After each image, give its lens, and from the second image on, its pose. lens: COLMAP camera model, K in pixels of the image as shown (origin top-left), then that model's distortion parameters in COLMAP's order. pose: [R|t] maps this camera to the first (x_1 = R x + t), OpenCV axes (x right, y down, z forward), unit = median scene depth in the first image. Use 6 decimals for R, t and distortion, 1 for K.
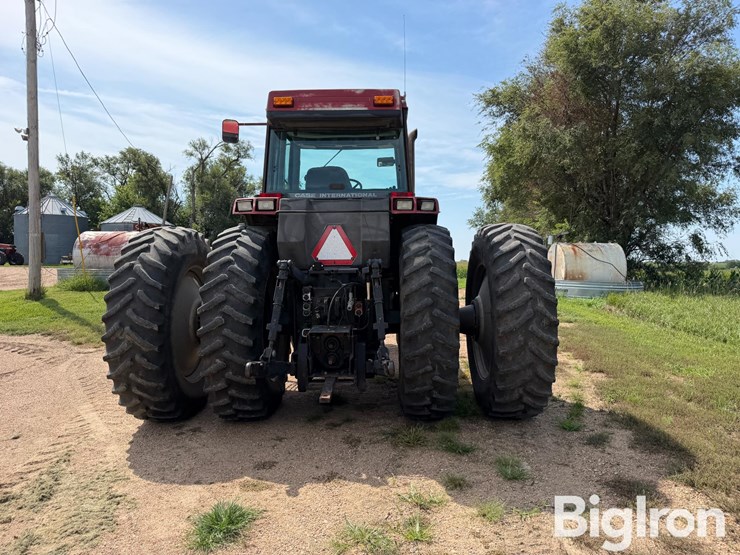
lens RADIAL K [[524.8, 0, 370.9], [0, 524.8, 273.9], [0, 0, 1]] dist [0.040151, -0.055224]
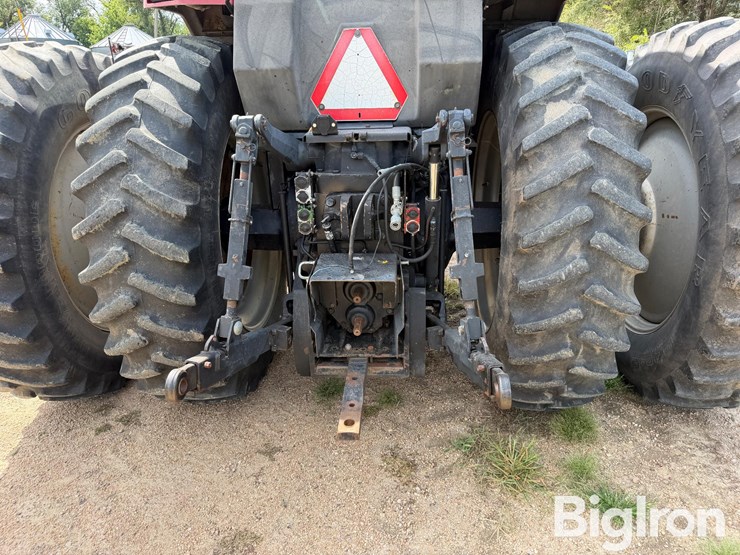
lens RADIAL K [[524.8, 0, 368.9], [0, 524.8, 287.3], [0, 0, 1]] dist [0.040151, -0.055224]
pose [[0.999036, -0.001944, -0.043864, -0.042407], [0.016454, 0.942802, 0.332946, -0.035313], [0.040708, -0.333347, 0.941925, 0.526943]]
